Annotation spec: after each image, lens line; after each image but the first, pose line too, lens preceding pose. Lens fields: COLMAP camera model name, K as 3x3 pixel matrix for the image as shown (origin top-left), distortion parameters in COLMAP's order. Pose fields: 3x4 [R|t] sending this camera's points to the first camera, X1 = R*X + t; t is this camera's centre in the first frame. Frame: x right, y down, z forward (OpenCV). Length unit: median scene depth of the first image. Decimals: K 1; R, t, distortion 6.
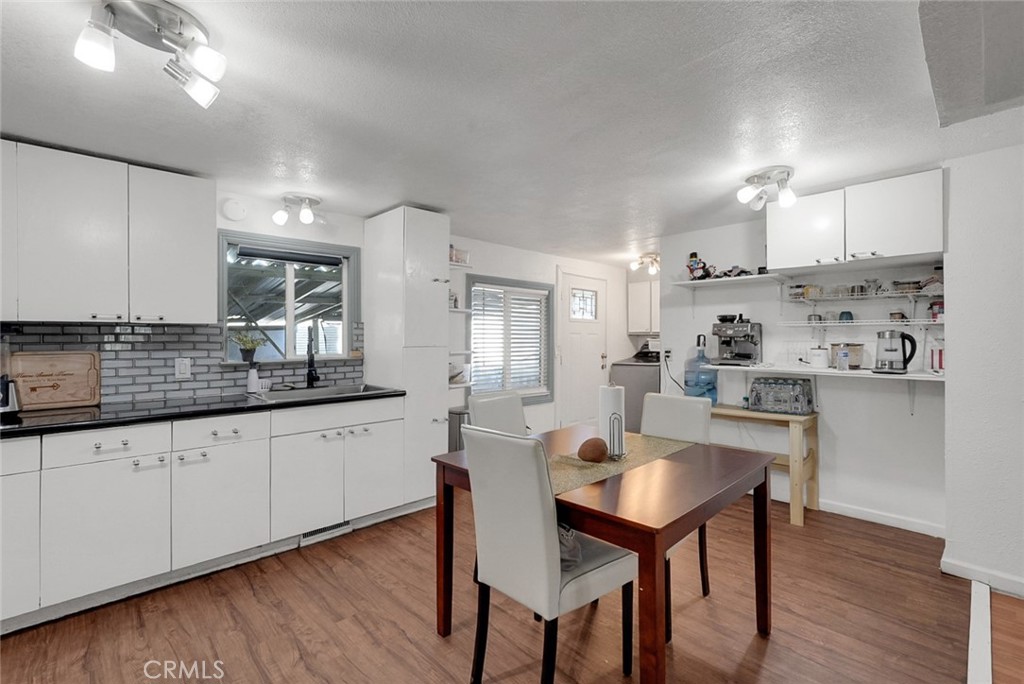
lens RADIAL K [[449.3, 0, 510.5], [0, 449.3, 343.2], [0, 0, 1]] dist [-0.000896, 0.000232]
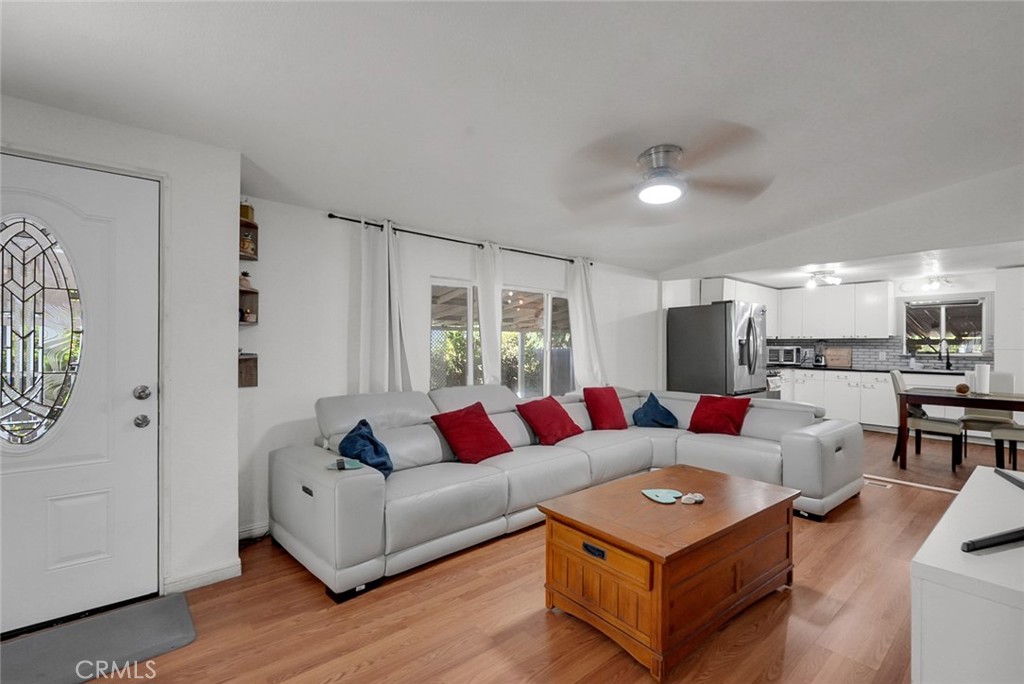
lens RADIAL K [[449.3, 0, 510.5], [0, 449.3, 343.2], [0, 0, 1]] dist [-0.000896, 0.000232]
pose [[-0.062980, -0.000617, -0.998015, 1.883844], [-0.020971, 0.999780, 0.000705, 0.026344], [0.997794, 0.020974, -0.062979, -0.892866]]
